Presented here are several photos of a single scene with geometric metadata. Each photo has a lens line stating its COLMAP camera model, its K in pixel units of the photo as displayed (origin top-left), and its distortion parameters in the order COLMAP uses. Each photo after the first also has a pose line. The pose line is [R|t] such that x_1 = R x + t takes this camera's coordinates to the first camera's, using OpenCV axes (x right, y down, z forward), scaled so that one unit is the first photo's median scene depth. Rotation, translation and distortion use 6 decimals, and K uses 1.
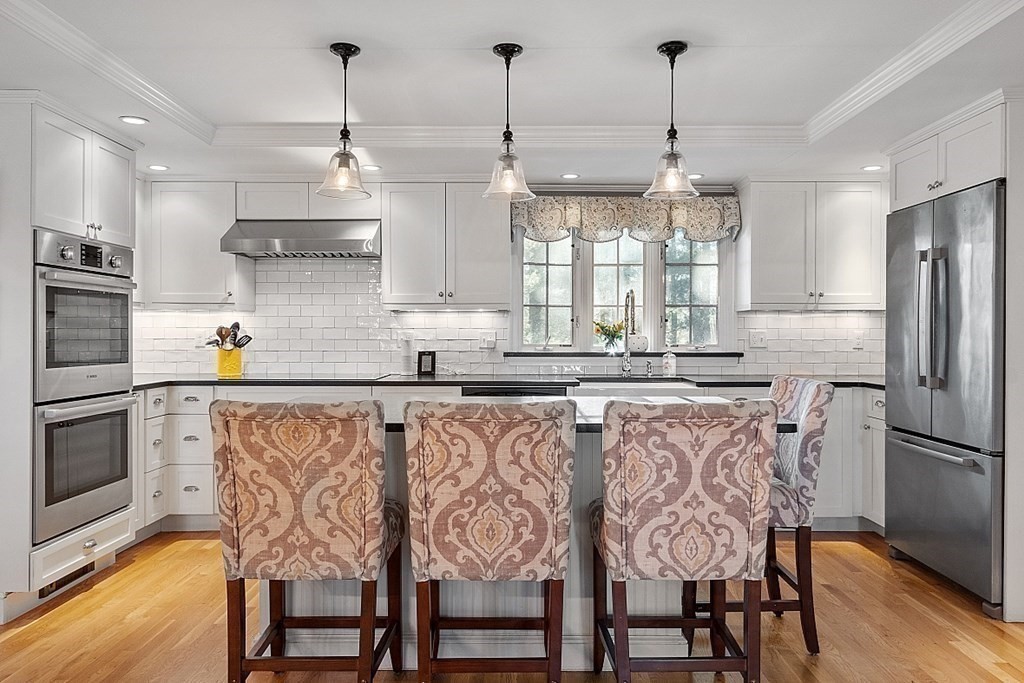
lens RADIAL K [[735.3, 0, 512.0], [0, 735.3, 341.5], [0, 0, 1]] dist [0.011445, 0.005202]
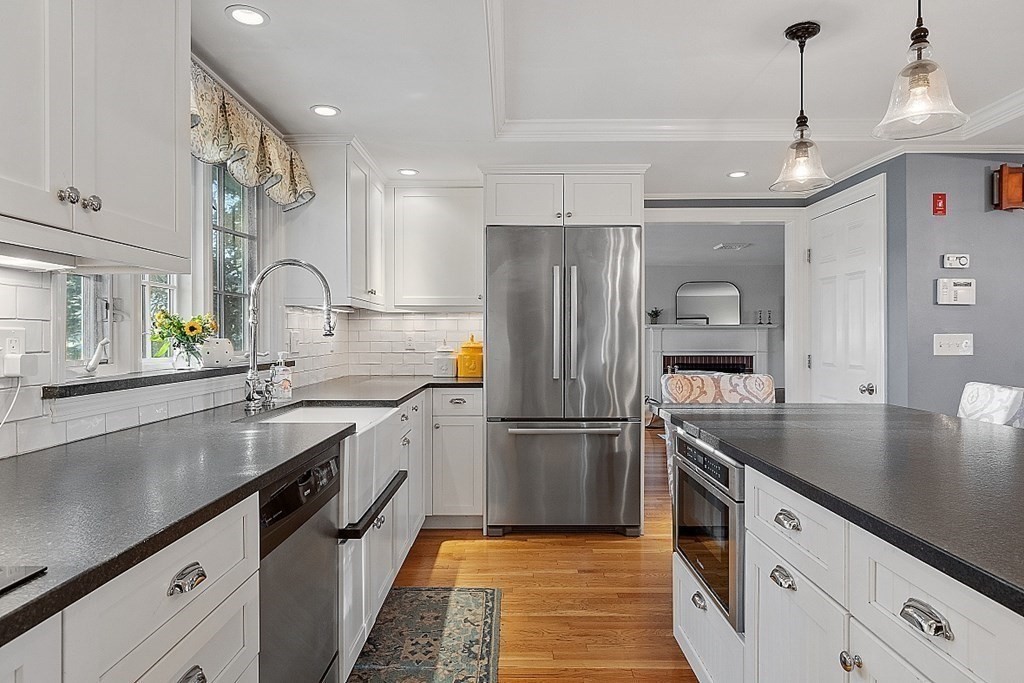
lens RADIAL K [[570.6, 0, 512.0], [0, 570.6, 341.5], [0, 0, 1]] dist [-0.000969, -0.000304]
pose [[-0.007802, -0.008528, 0.999933, -0.352875], [0.010974, 0.999903, 0.008614, -0.008546], [-0.999909, 0.011040, -0.007708, 1.001821]]
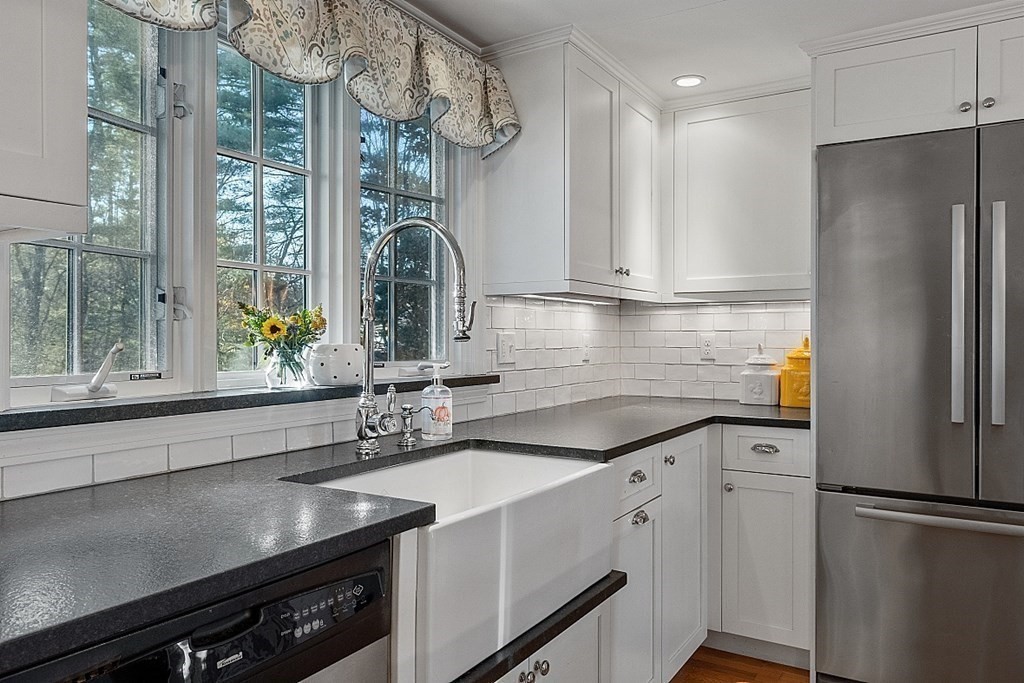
lens RADIAL K [[712.9, 0, 512.0], [0, 712.9, 341.5], [0, 0, 1]] dist [0.000399, 0.000561]
pose [[0.509579, -0.003165, 0.860418, -0.150427], [0.007935, 0.999968, -0.001021, -0.009629], [-0.860387, 0.007348, 0.509588, 0.943948]]
